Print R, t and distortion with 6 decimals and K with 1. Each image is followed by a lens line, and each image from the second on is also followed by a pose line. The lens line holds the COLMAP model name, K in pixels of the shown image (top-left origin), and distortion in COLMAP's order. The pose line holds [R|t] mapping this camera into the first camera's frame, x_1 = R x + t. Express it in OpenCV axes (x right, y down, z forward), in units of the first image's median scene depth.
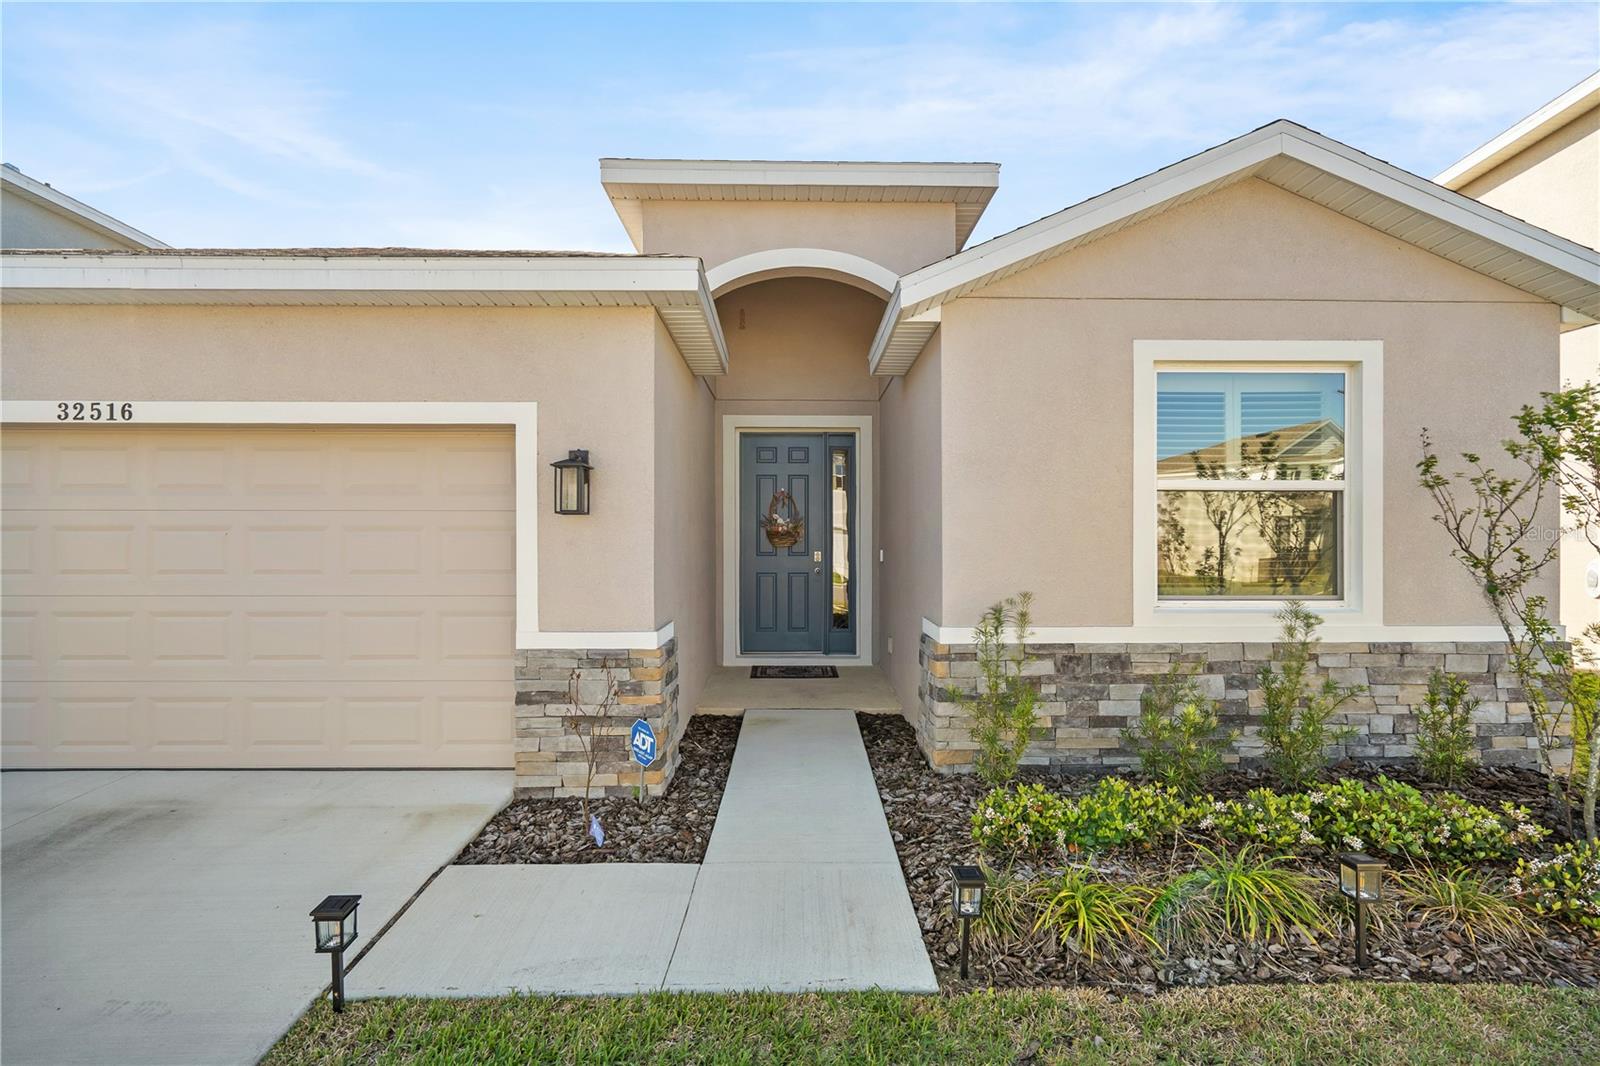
lens RADIAL K [[765.4, 0, 800.0], [0, 765.4, 533.0], [0, 0, 1]] dist [-0.003486, -0.000383]
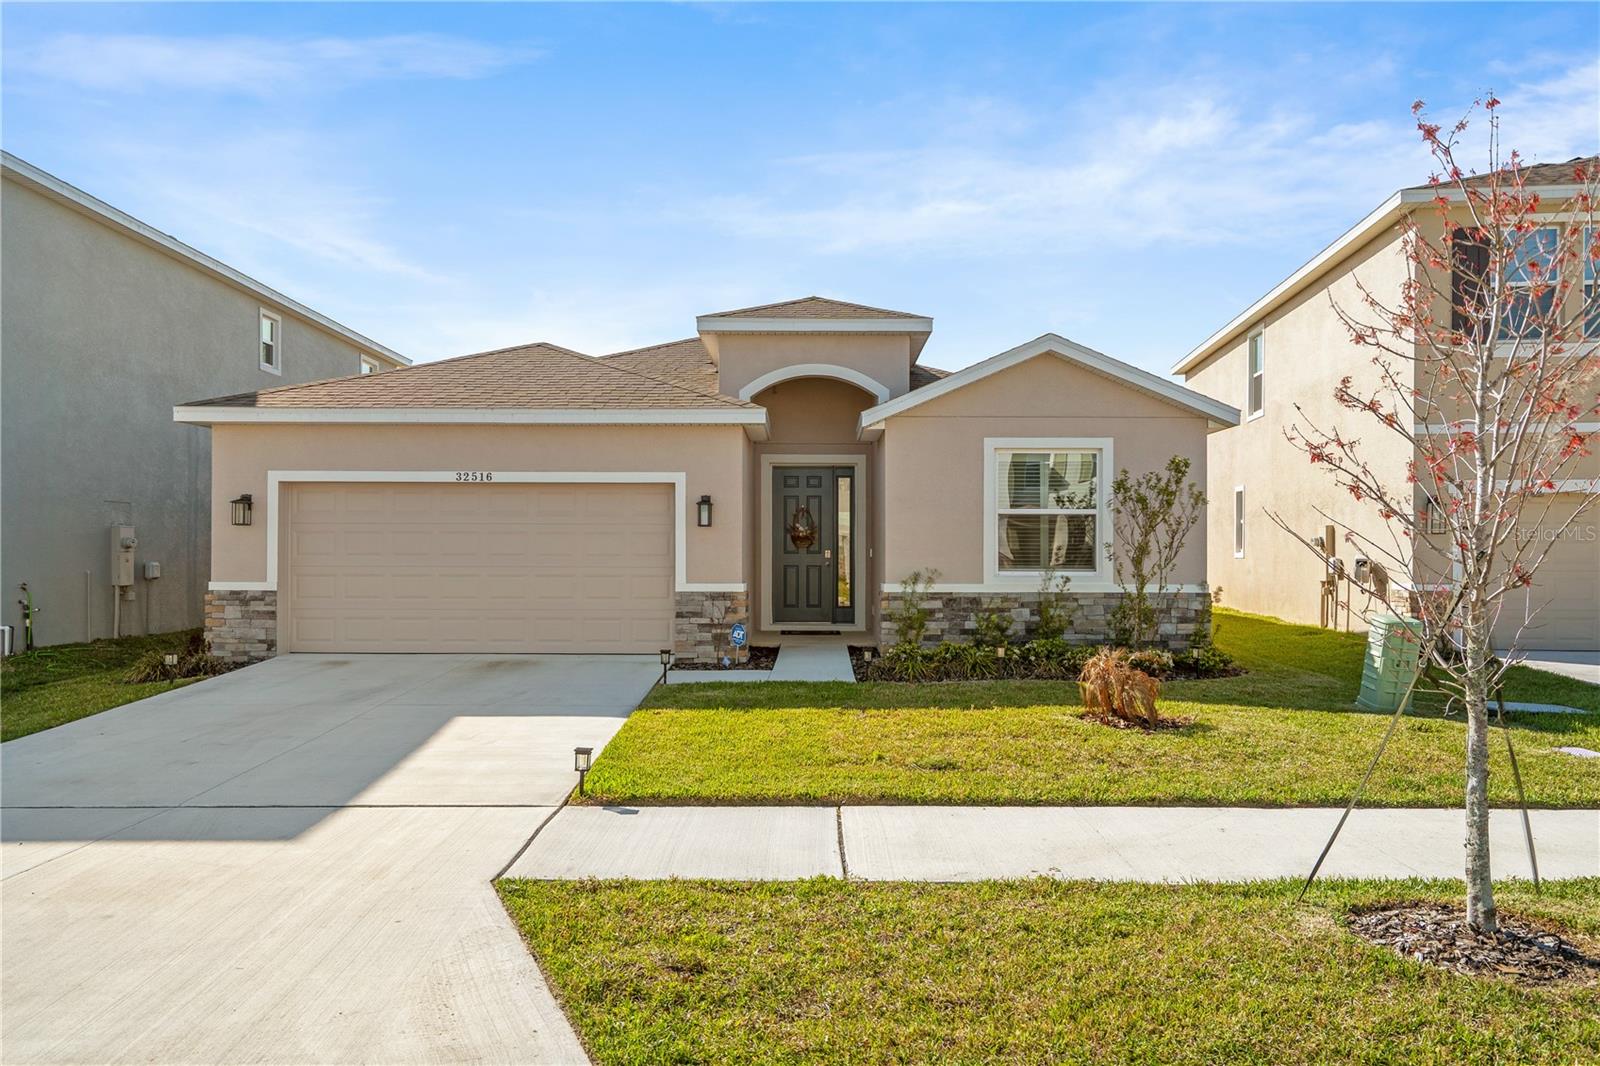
lens RADIAL K [[1059.2, 0, 808.5], [0, 1059.2, 534.0], [0, 0, 1]] dist [0.001414, -0.000844]
pose [[0.999928, 0.001828, -0.011835, 0.020155], [-0.001917, 0.999970, -0.007510, 0.015779], [0.011820, 0.007532, 0.999902, -1.728540]]
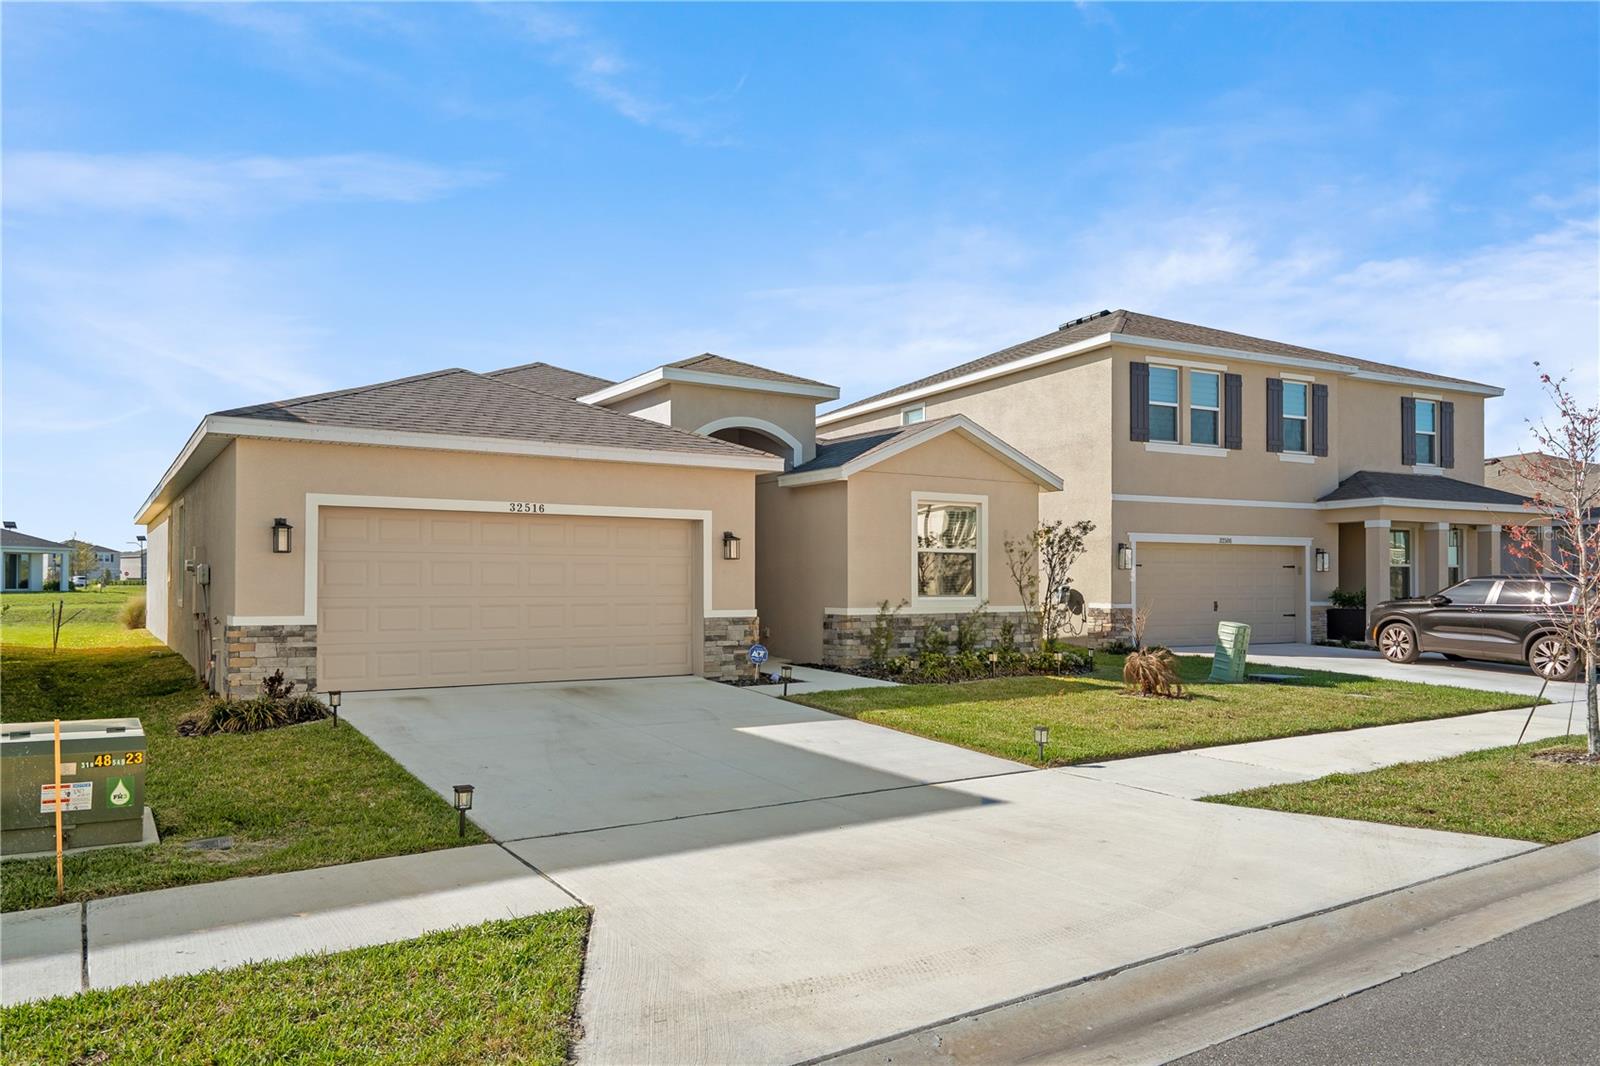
lens RADIAL K [[1059.2, 0, 808.5], [0, 1059.2, 534.0], [0, 0, 1]] dist [0.001414, -0.000844]
pose [[0.849459, 0.025187, 0.527053, -1.663244], [-0.007303, 0.999326, -0.035987, 0.011927], [-0.527604, 0.026720, 0.849070, -1.743742]]
